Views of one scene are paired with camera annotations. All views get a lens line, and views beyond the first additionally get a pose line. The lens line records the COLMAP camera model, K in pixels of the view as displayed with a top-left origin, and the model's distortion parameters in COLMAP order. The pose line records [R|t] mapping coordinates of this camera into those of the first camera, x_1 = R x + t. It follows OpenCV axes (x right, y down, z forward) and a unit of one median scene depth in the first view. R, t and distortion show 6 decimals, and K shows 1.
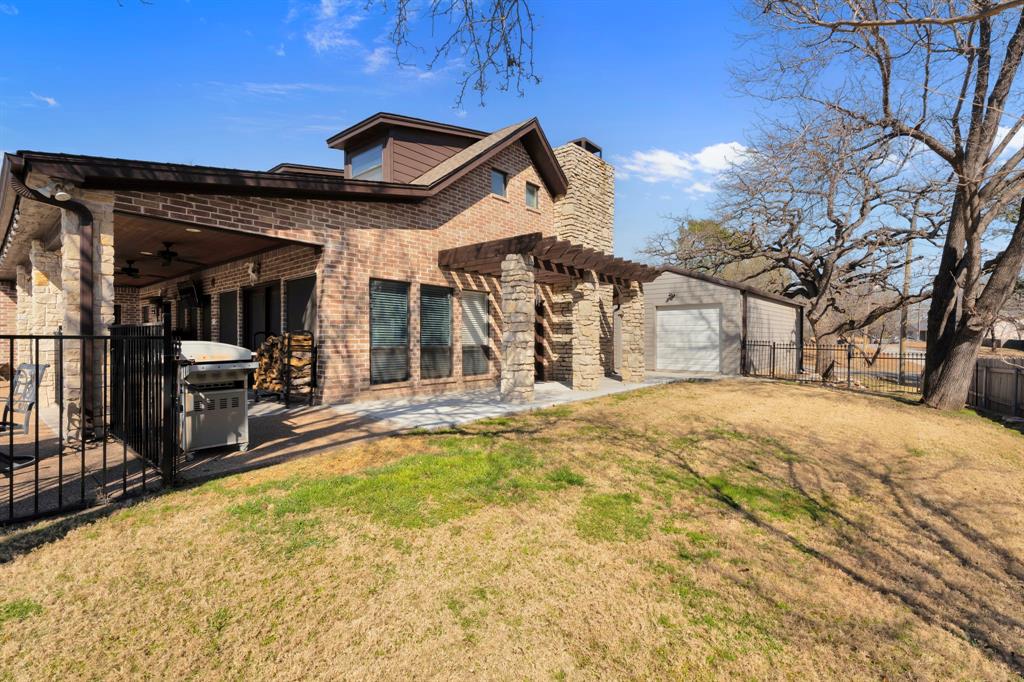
lens RADIAL K [[457.1, 0, 512.4], [0, 457.1, 339.9], [0, 0, 1]] dist [-0.003100, 0.000949]
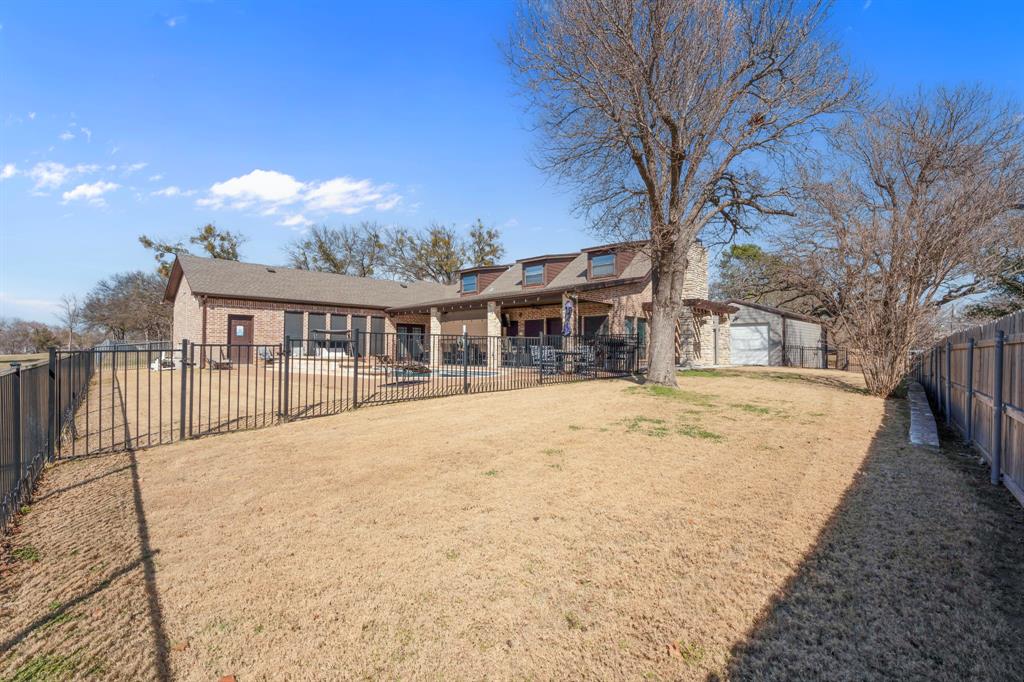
lens RADIAL K [[457.1, 0, 516.2], [0, 457.1, 337.6], [0, 0, 1]] dist [-0.003100, 0.000949]
pose [[0.997515, 0.000459, -0.070450, -0.346919], [-0.002673, 0.999506, -0.031325, 0.030013], [0.070400, 0.031436, 0.997023, -0.725961]]
